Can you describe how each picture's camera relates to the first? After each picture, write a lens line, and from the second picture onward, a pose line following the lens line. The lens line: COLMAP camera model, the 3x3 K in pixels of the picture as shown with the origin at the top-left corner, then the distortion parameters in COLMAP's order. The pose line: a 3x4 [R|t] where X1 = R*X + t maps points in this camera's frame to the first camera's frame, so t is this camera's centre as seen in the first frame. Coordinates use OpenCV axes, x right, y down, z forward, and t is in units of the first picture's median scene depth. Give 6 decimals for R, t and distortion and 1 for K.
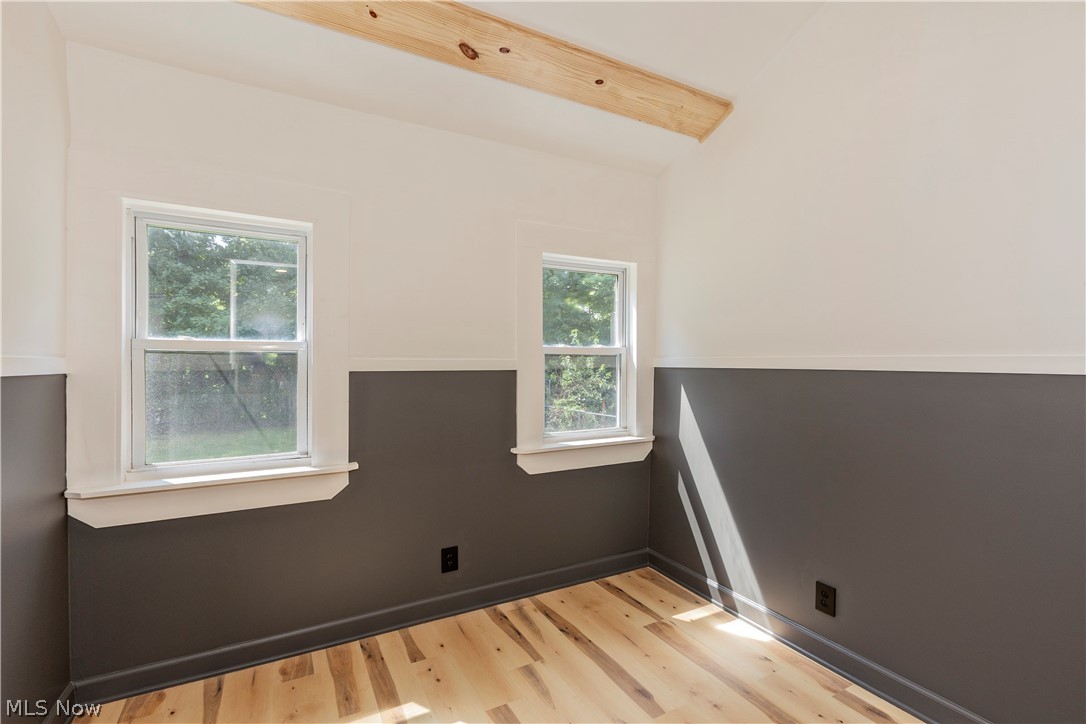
lens RADIAL K [[498.4, 0, 542.6], [0, 498.4, 363.1], [0, 0, 1]] dist [-0.006056, 0.001768]
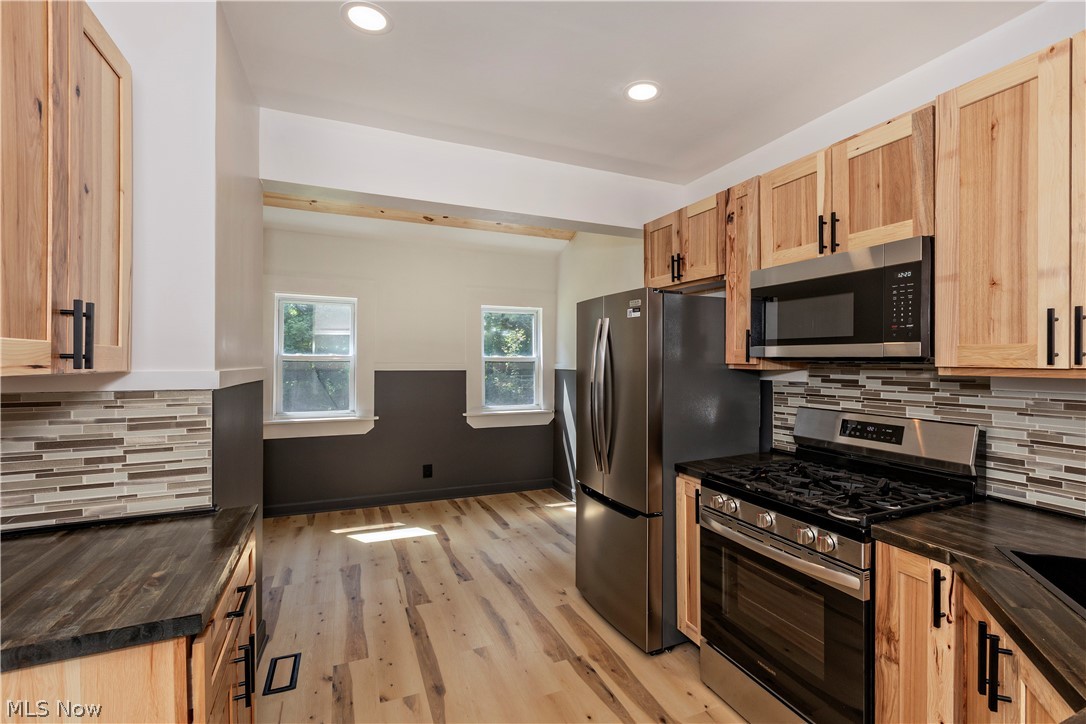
lens RADIAL K [[498.4, 0, 548.1], [0, 498.4, 360.0], [0, 0, 1]] dist [-0.006056, 0.001768]
pose [[0.996292, 0.003953, -0.085949, 0.407609], [-0.004382, 0.999979, -0.004804, -0.016323], [0.085928, 0.005162, 0.996288, -0.796510]]
